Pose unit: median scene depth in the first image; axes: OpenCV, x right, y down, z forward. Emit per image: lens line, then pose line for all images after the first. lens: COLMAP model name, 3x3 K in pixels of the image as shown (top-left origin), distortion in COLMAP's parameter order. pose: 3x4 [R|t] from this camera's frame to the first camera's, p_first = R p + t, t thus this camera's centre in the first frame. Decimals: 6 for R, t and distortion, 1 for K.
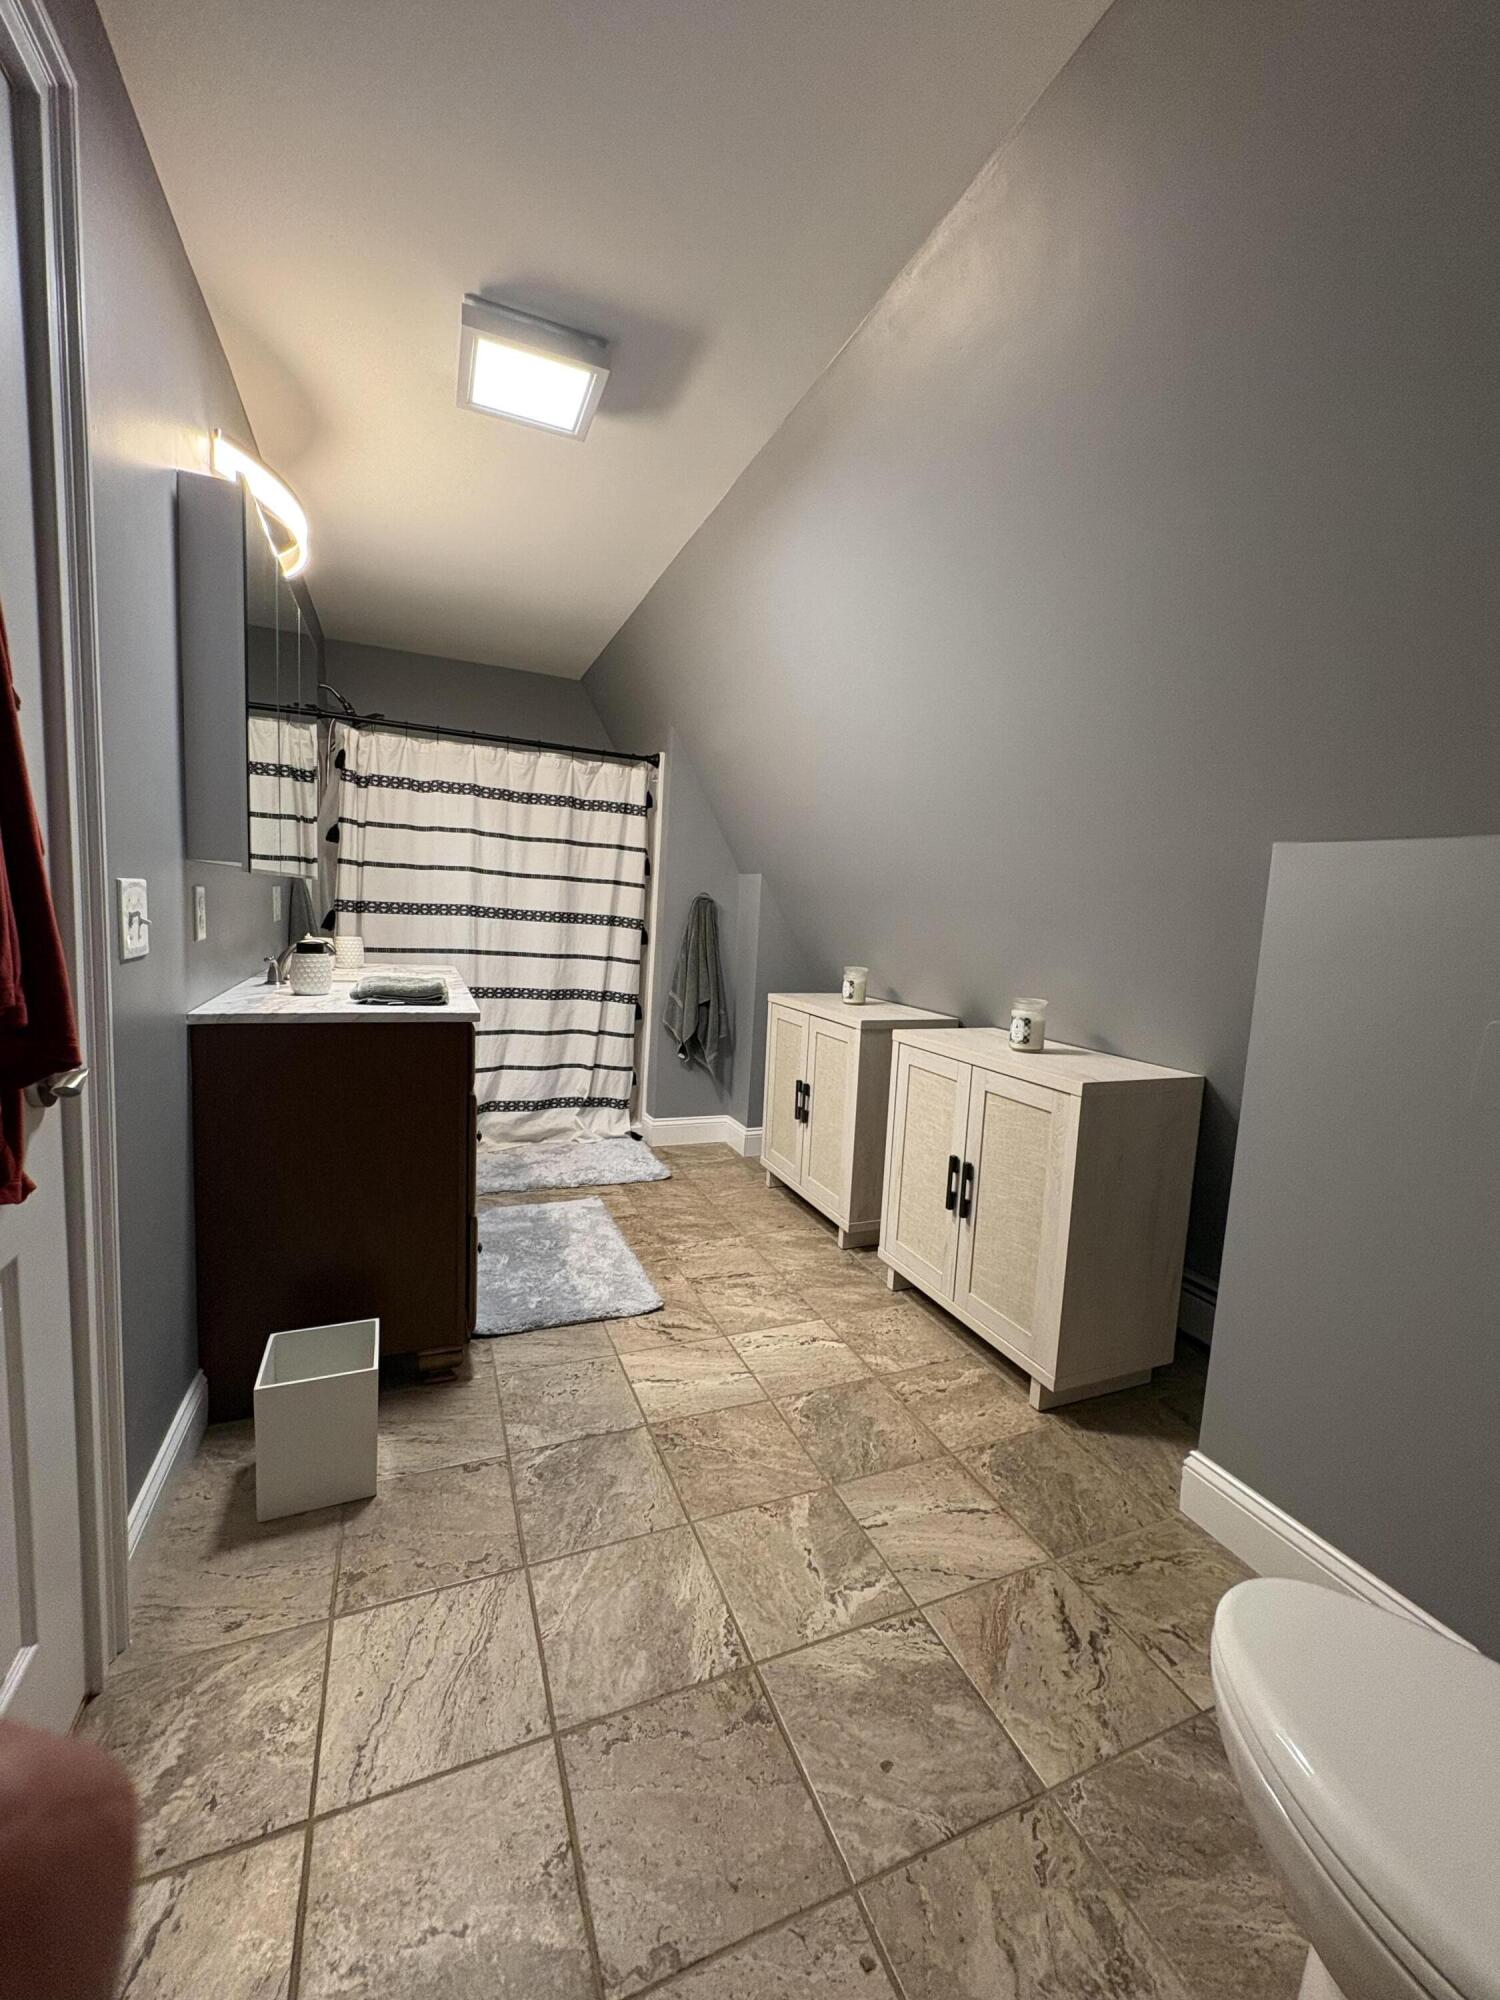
lens RADIAL K [[794.4, 0, 745.5], [0, 794.4, 999.7], [0, 0, 1]] dist [-0.000764, 0.000015]
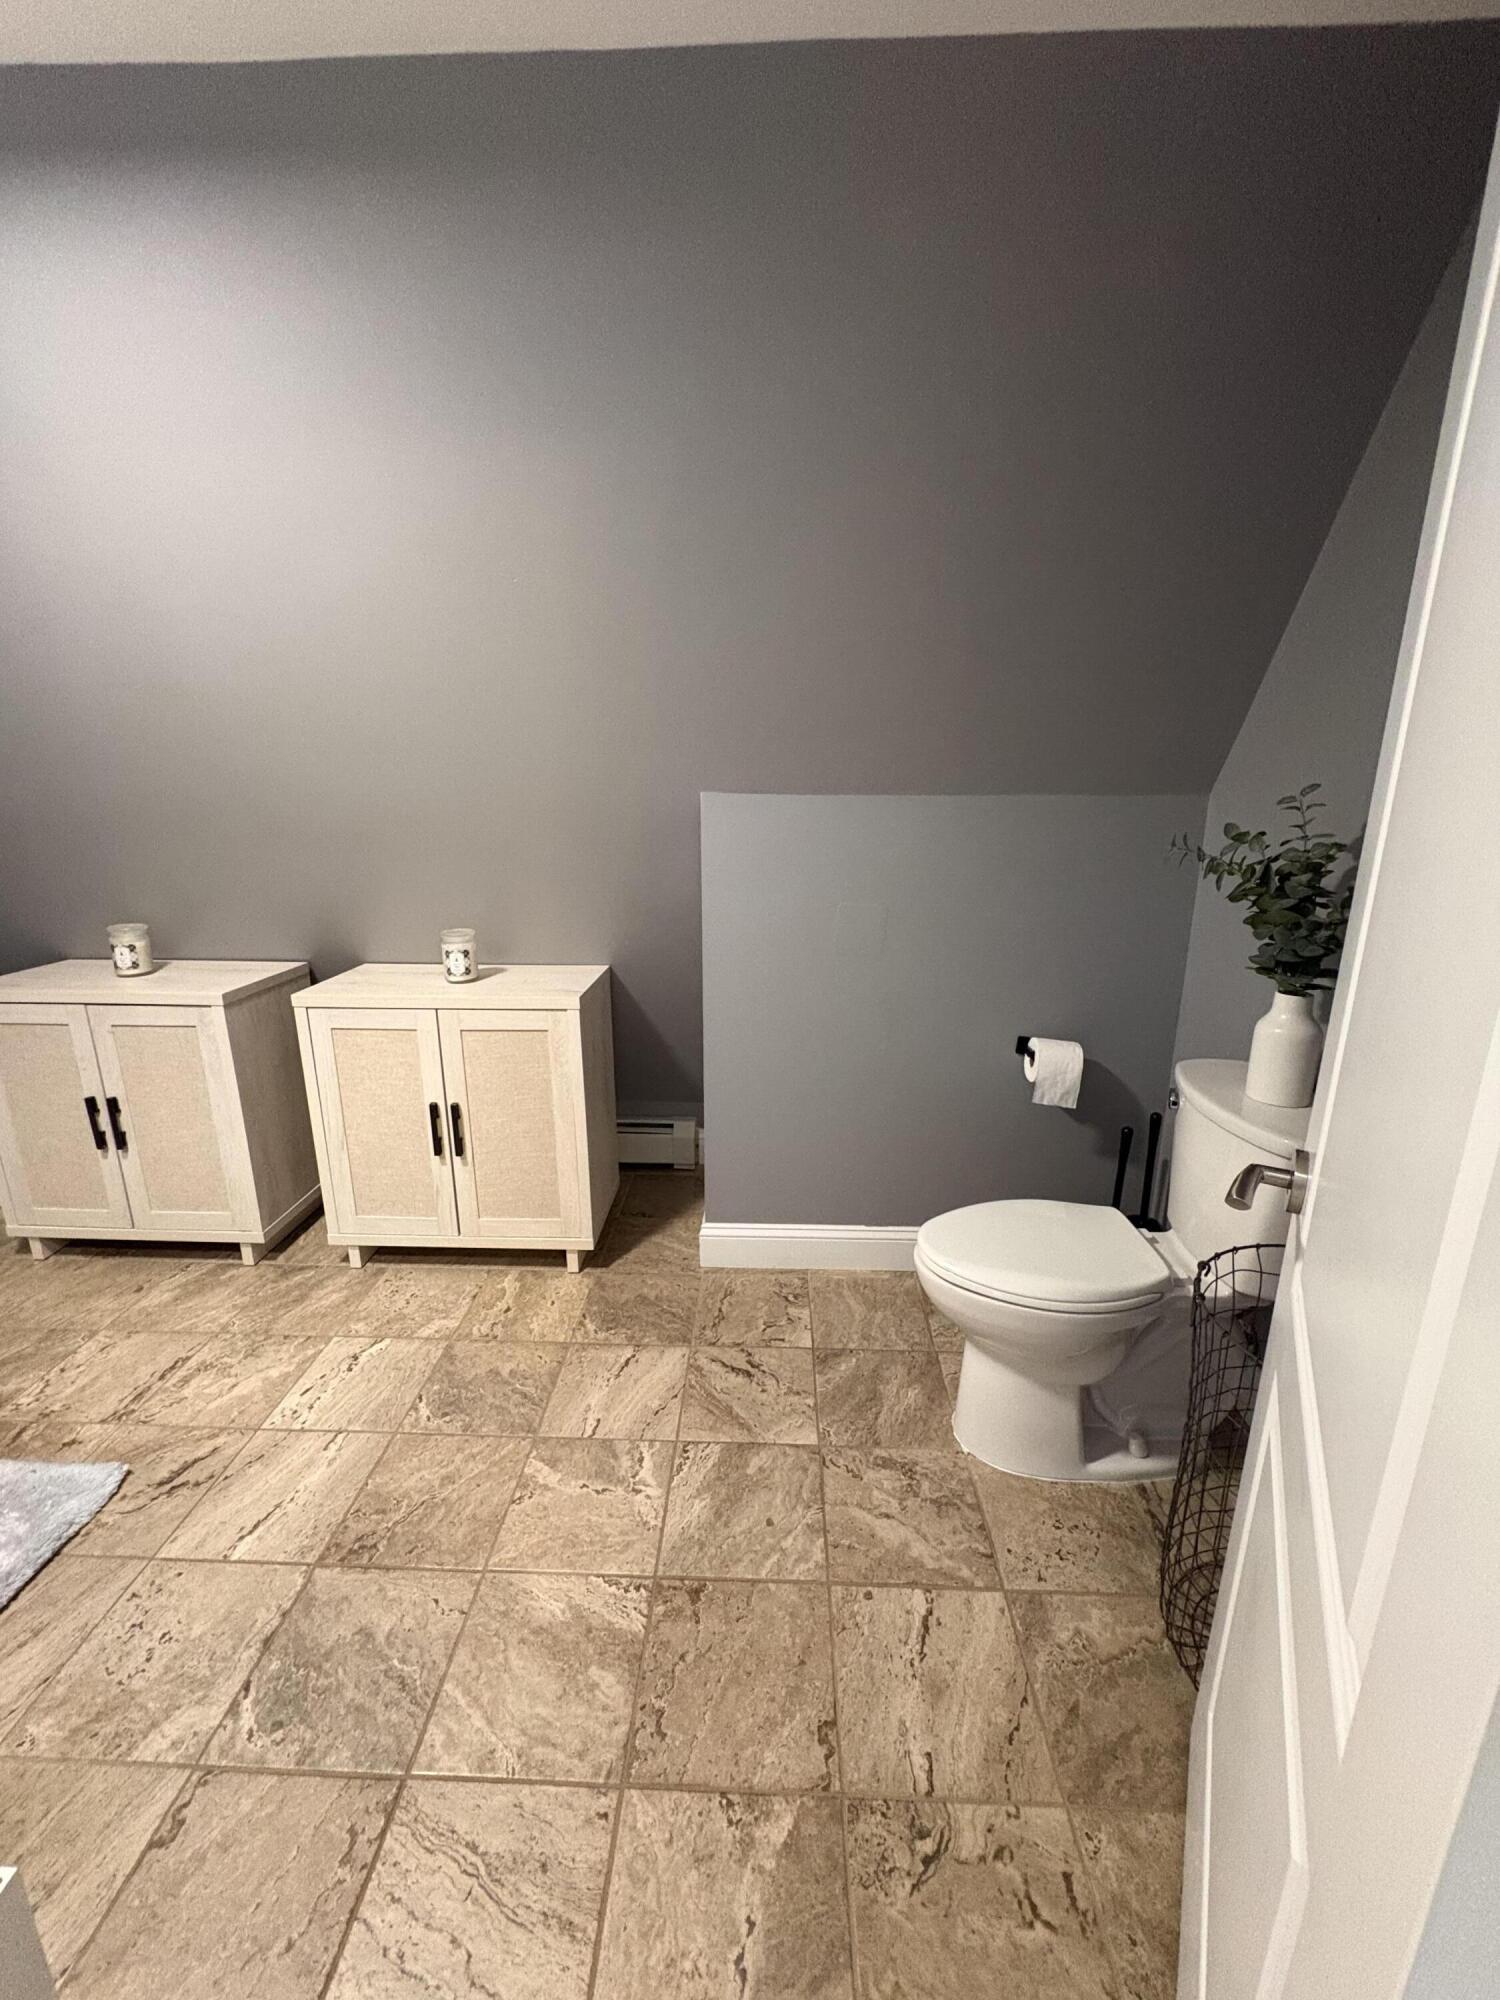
lens RADIAL K [[794.4, 0, 752.4], [0, 794.4, 996.9], [0, 0, 1]] dist [-0.000764, 0.000015]
pose [[0.415555, -0.272901, 0.867663, -0.507626], [0.120649, 0.962038, 0.244801, -0.159726], [-0.901531, 0.002954, 0.432704, 0.283659]]
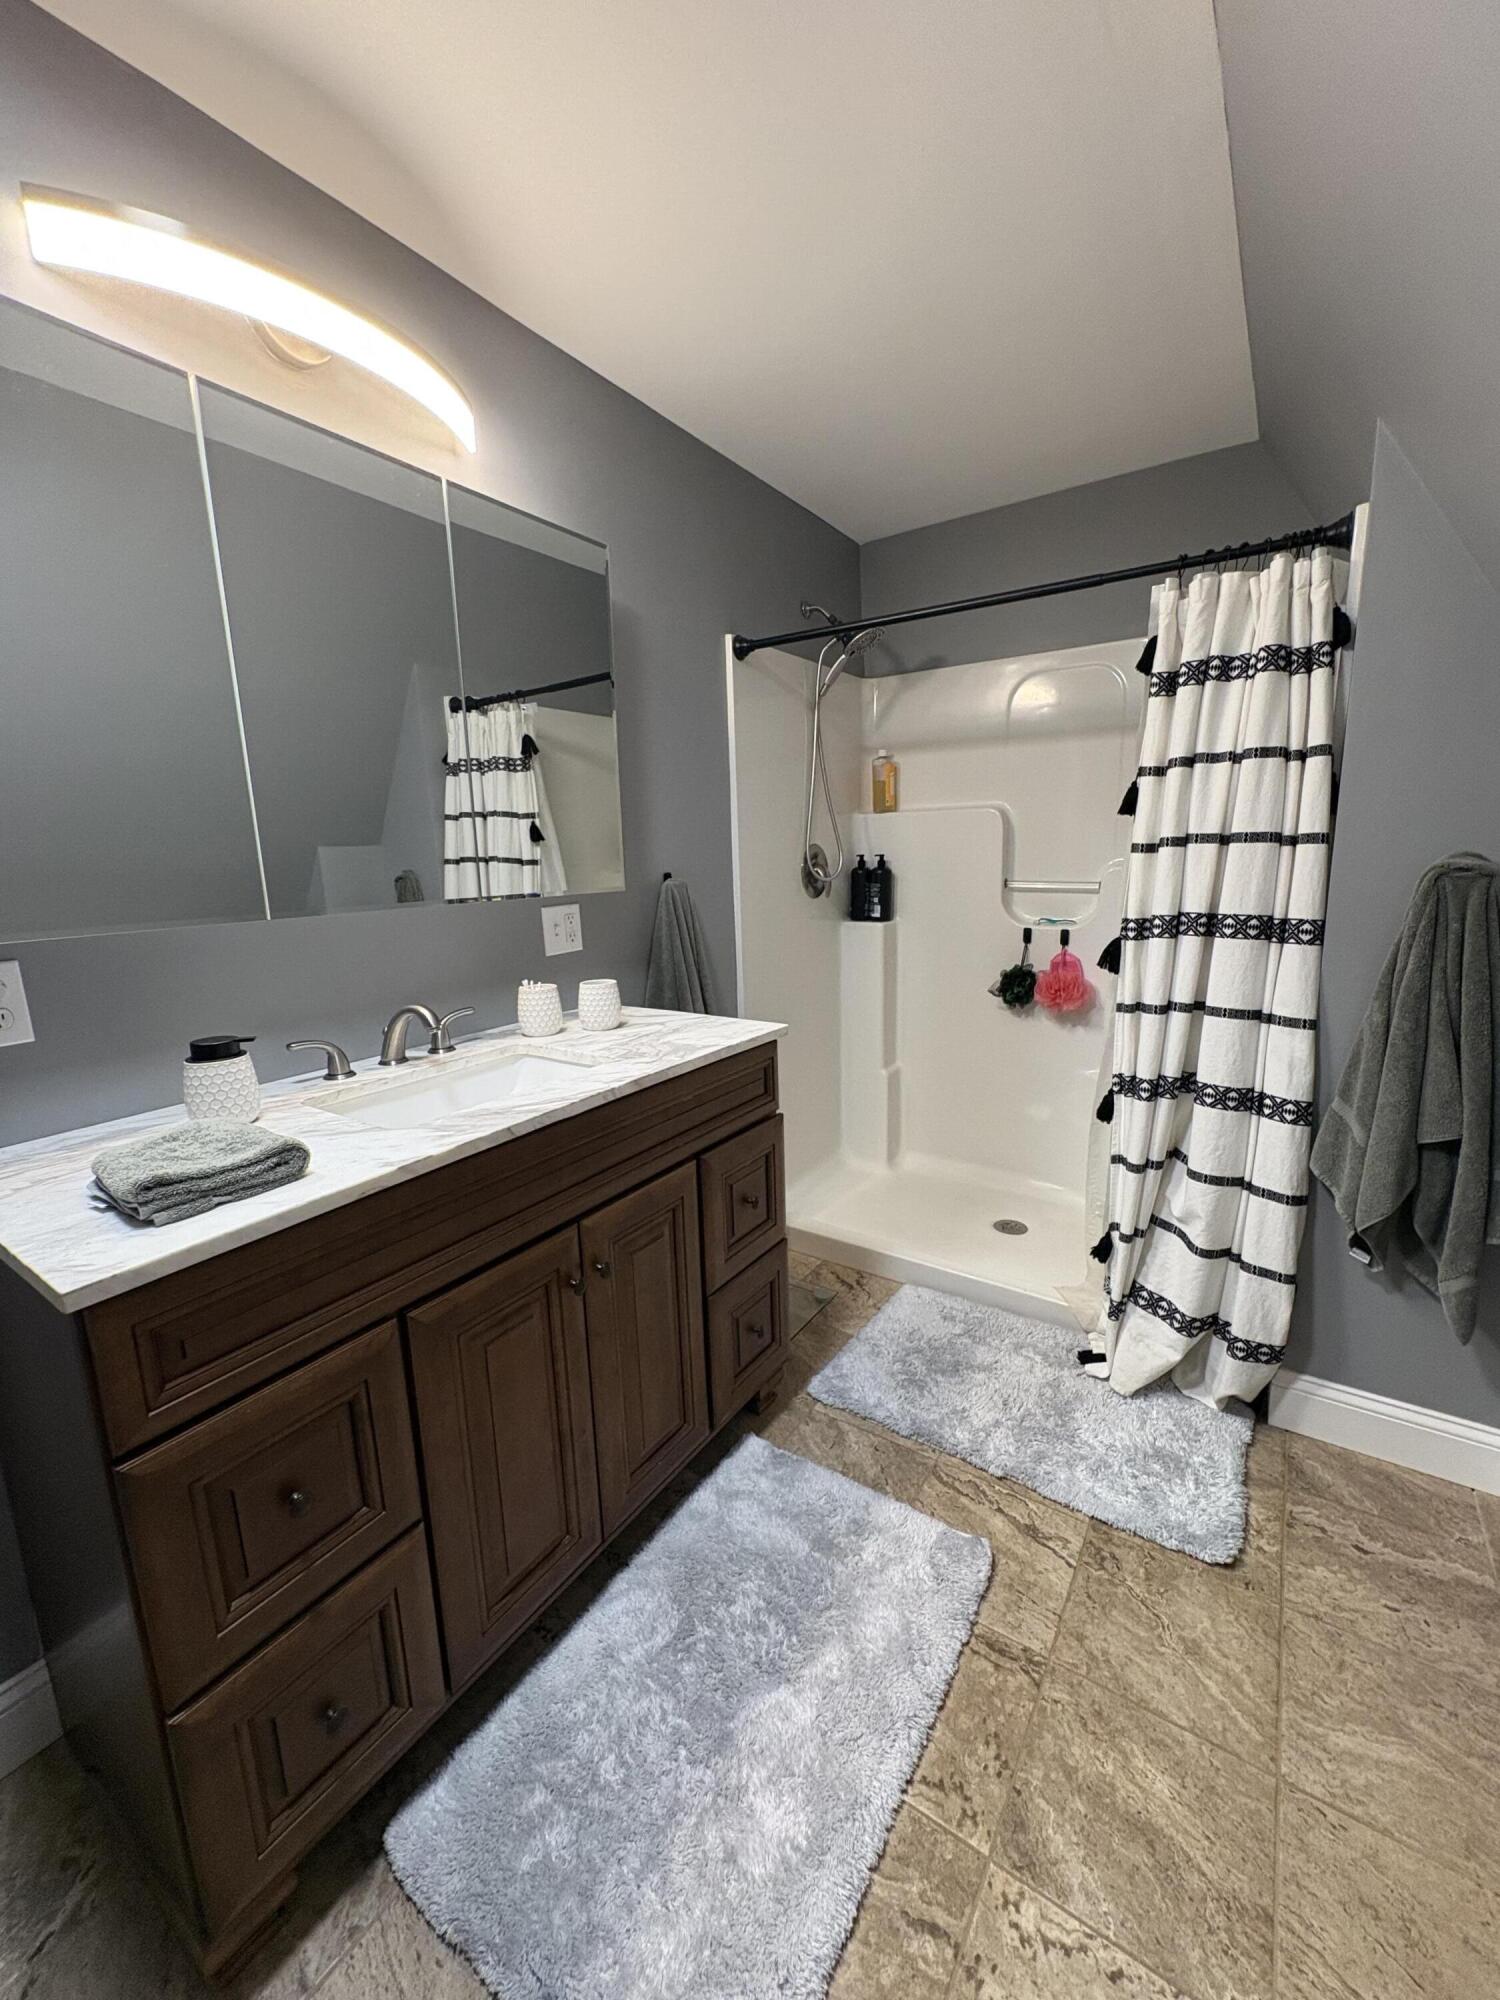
lens RADIAL K [[794.4, 0, 760.4], [0, 794.4, 1005.3], [0, 0, 1]] dist [-0.000764, 0.000015]
pose [[0.544293, 0.093159, -0.833706, 0.173001], [-0.032216, 0.995403, 0.090194, -0.182333], [0.838276, -0.022233, 0.544792, 1.151269]]
